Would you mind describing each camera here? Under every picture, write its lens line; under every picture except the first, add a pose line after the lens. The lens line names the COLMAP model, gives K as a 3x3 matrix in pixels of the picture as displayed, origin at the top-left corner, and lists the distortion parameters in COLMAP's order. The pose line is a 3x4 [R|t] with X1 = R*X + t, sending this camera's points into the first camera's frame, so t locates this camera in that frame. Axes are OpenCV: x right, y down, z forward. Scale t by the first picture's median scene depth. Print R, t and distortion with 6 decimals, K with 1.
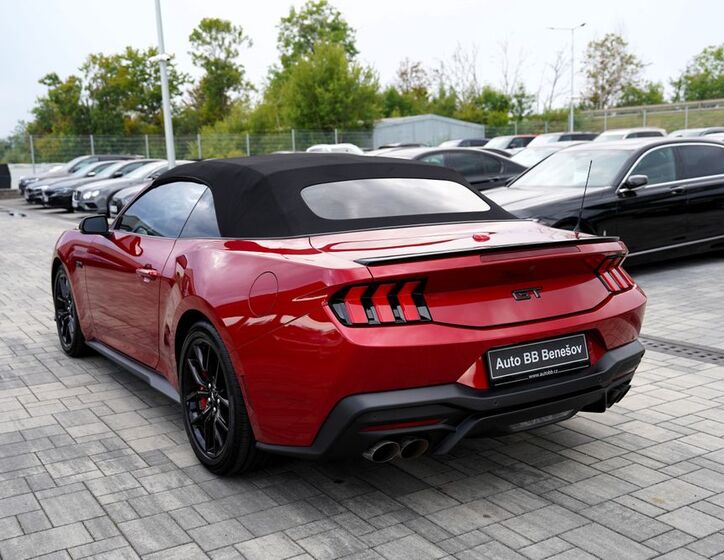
lens RADIAL K [[807.9, 0, 366.7], [0, 807.9, 282.8], [0, 0, 1]] dist [0.017704, 0.000000]
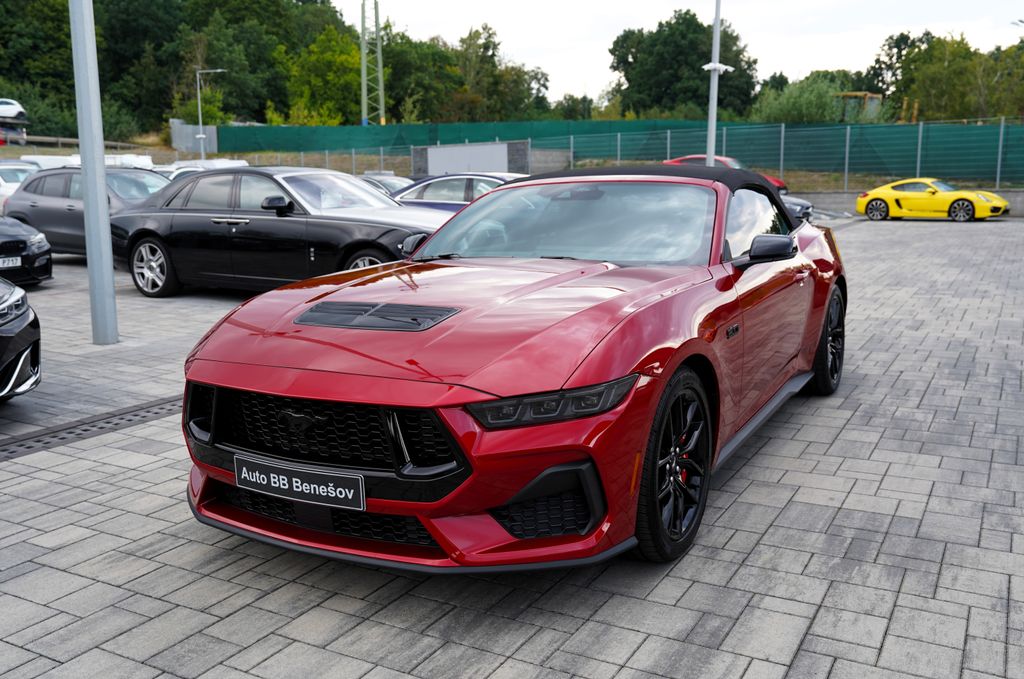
lens RADIAL K [[904.2, 0, 512.1], [0, 904.2, 342.5], [0, 0, 1]] dist [-0.026853, 0.056332]
pose [[-0.461651, -0.121156, 0.878749, -0.084016], [0.165620, 0.961437, 0.219565, -0.018281], [-0.871464, 0.246901, -0.423782, 0.137970]]
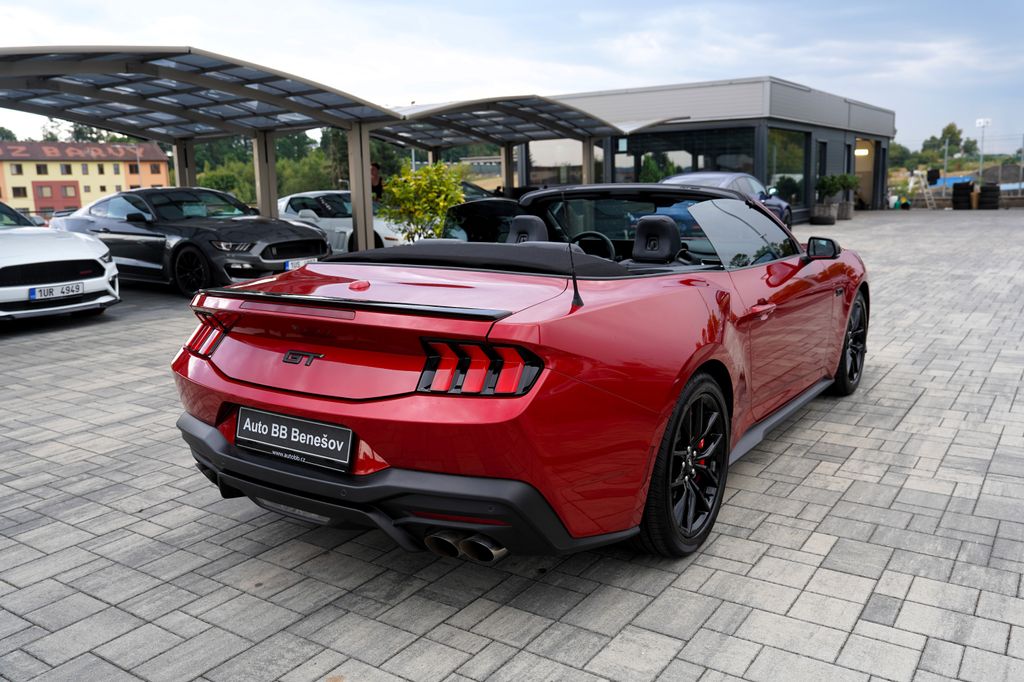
lens RADIAL K [[849.9, 0, 513.3], [0, 849.9, 334.0], [0, 0, 1]] dist [-0.043667, 0.047889]
pose [[0.399987, 0.172418, -0.900157, 0.060619], [-0.121923, 0.983426, 0.134191, -0.008720], [0.908375, 0.056075, 0.414379, 0.047897]]
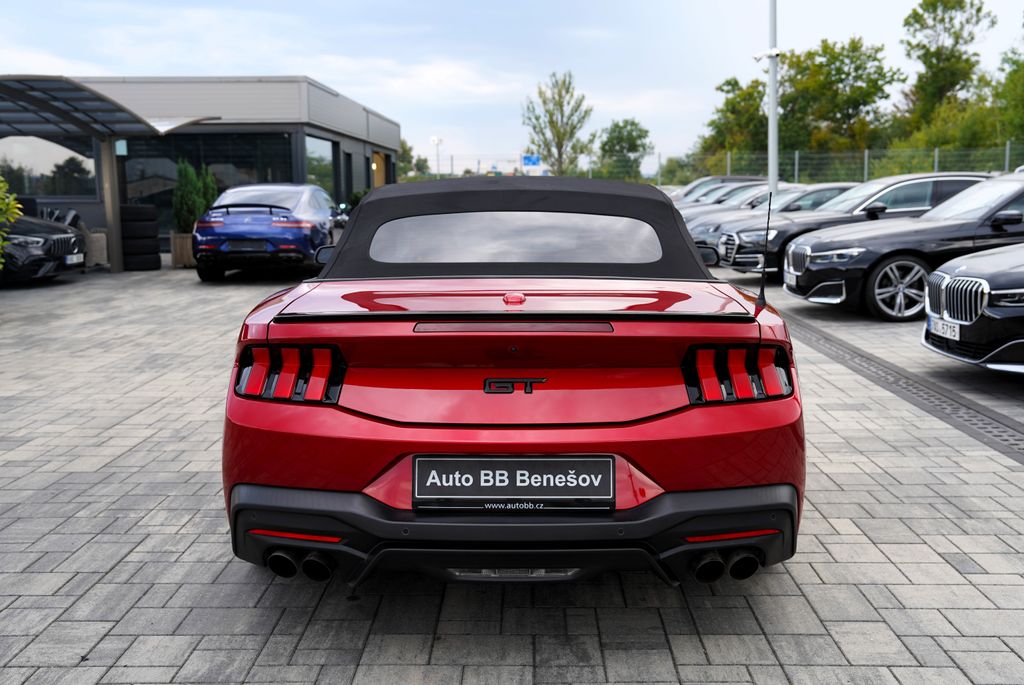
lens RADIAL K [[1007.8, 0, 518.3], [0, 1007.8, 350.9], [0, 0, 1]] dist [0.025754, 0.000000]
pose [[0.839017, 0.100414, -0.534760, 0.037432], [-0.092584, 0.994838, 0.041545, -0.002919], [0.536171, 0.014653, 0.843982, 0.016392]]
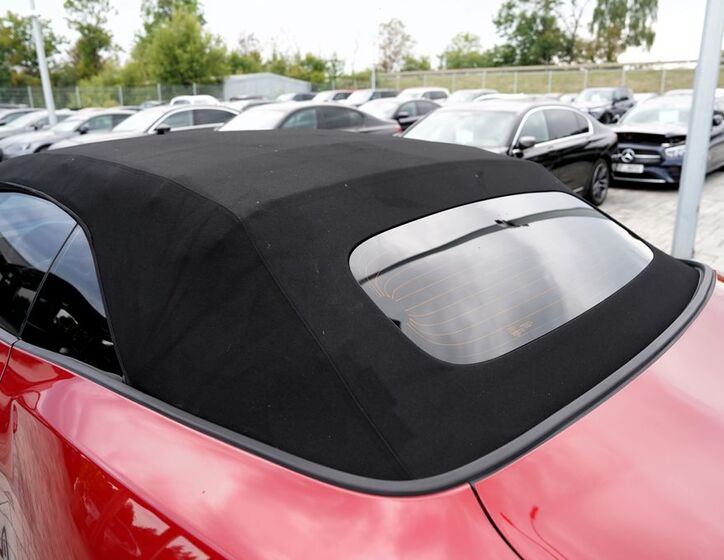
lens RADIAL K [[577.6, 0, 372.4], [0, 577.6, 279.0], [0, 0, 1]] dist [-0.106728, 0.079335]
pose [[0.966155, -0.057055, 0.251573, -0.009035], [0.021337, 0.989567, 0.142484, -0.009450], [-0.257078, -0.132294, 0.957293, 0.049779]]
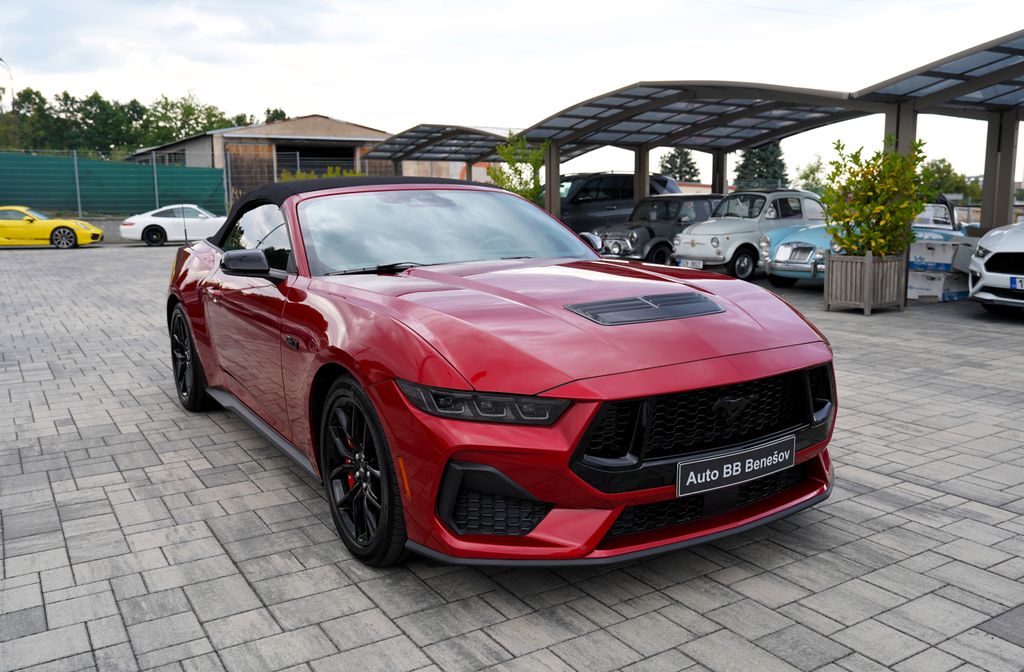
lens RADIAL K [[868.0, 0, 523.3], [0, 868.0, 337.5], [0, 0, 1]] dist [-0.039970, 0.045674]
pose [[-0.999541, 0.029073, 0.008483, -0.022821], [0.030277, 0.952461, 0.303152, -0.024191], [0.000733, 0.303270, -0.952904, 0.174457]]
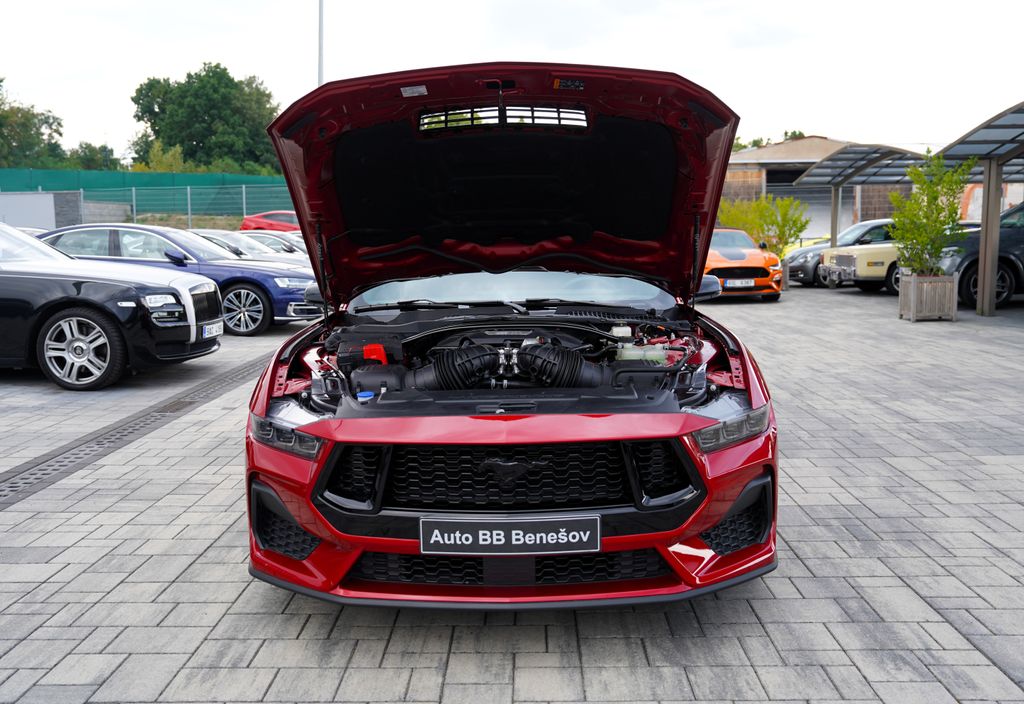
lens RADIAL K [[921.5, 0, 497.4], [0, 921.5, 350.8], [0, 0, 1]] dist [-0.016396, 0.018778]
pose [[-0.824318, -0.038400, 0.564823, -0.061318], [0.116411, 0.964879, 0.235492, -0.022582], [-0.554029, 0.259872, -0.790897, 0.165368]]
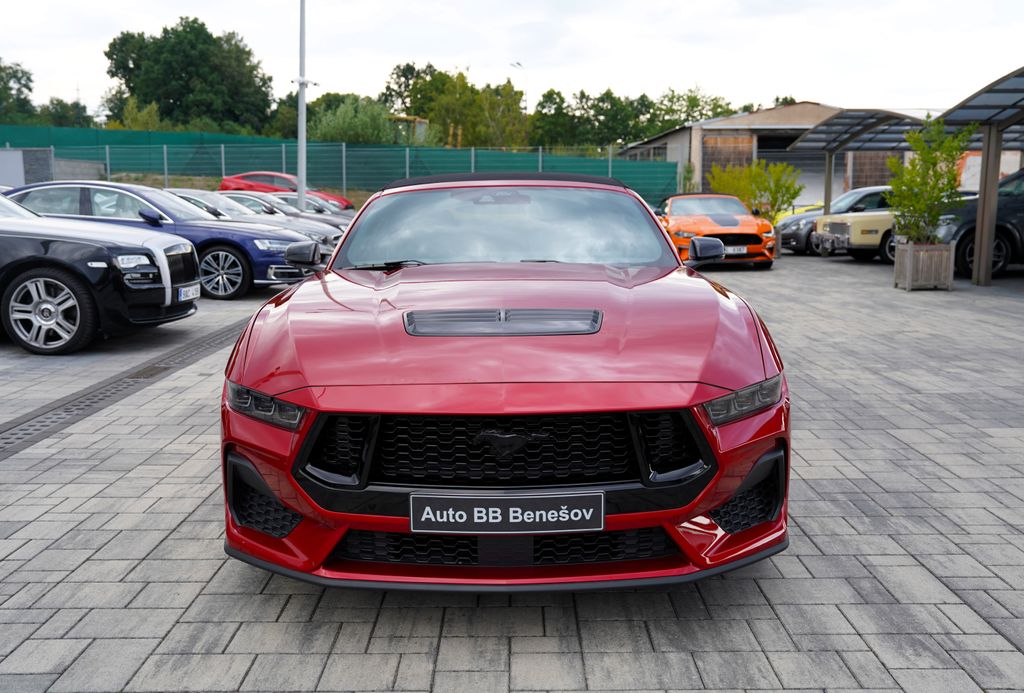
lens RADIAL K [[930.2, 0, 506.4], [0, 930.2, 351.5], [0, 0, 1]] dist [0.003314, 0.000000]
pose [[-0.838397, -0.064237, 0.541261, -0.058916], [0.102826, 0.956560, 0.272799, -0.021655], [-0.535273, 0.284370, -0.795372, 0.163118]]
